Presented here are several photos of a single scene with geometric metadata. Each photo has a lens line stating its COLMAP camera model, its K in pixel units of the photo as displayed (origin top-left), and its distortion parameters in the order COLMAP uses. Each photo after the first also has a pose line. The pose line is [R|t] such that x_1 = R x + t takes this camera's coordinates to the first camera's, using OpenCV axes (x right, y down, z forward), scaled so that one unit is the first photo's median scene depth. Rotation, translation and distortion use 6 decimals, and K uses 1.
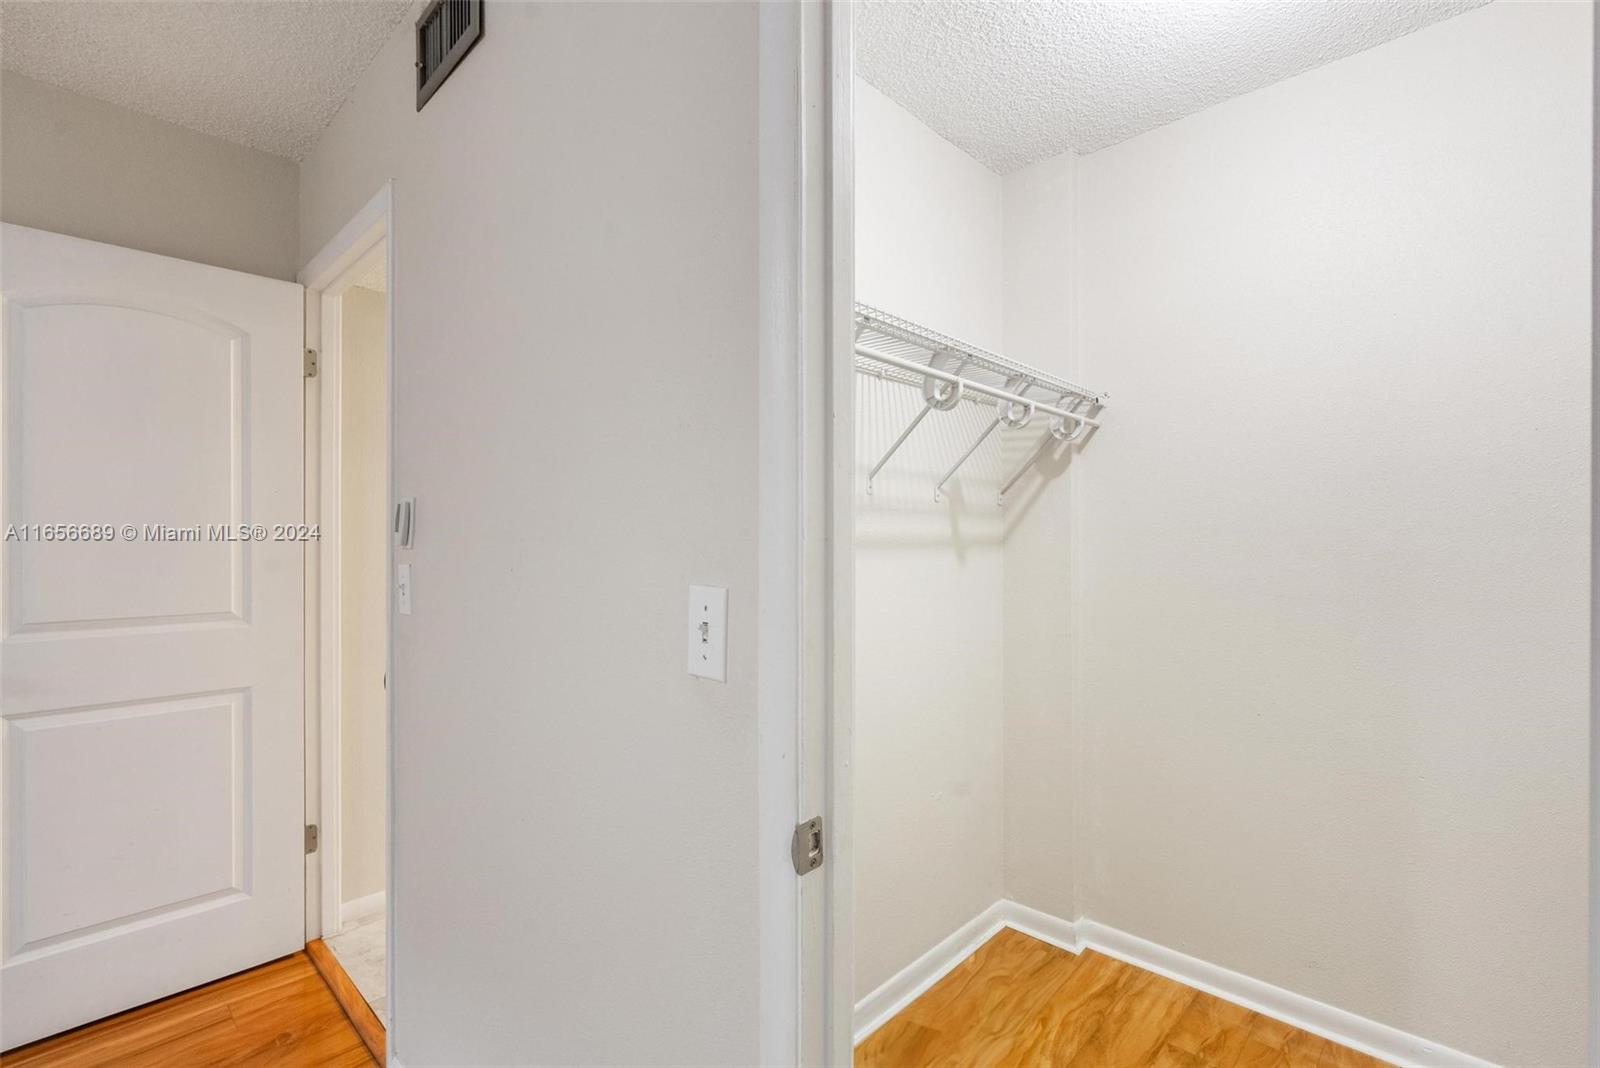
lens RADIAL K [[750.5, 0, 786.6], [0, 750.5, 503.0], [0, 0, 1]] dist [-0.002012, 0.000995]
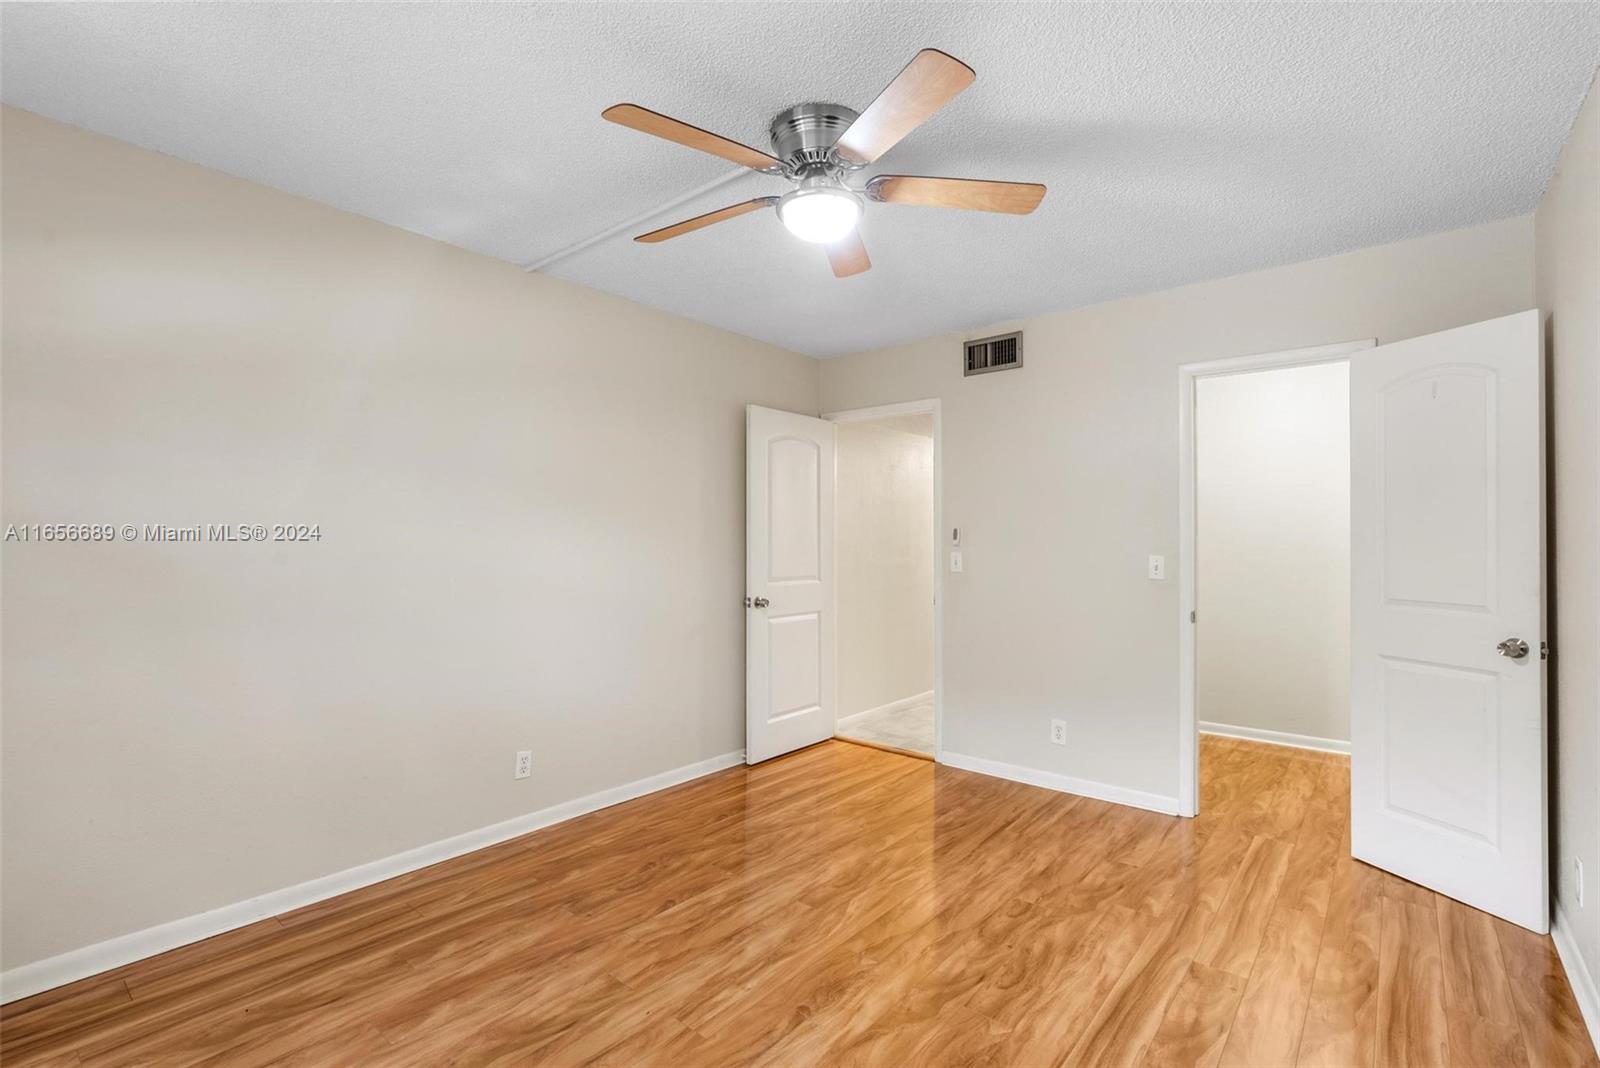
lens RADIAL K [[750.5, 0, 786.6], [0, 750.5, 503.0], [0, 0, 1]] dist [-0.002012, 0.000995]
pose [[0.996249, 0.007079, 0.086242, -1.021528], [-0.006880, 0.999973, -0.002601, -0.058922], [-0.086258, 0.001998, 0.996271, -1.168228]]
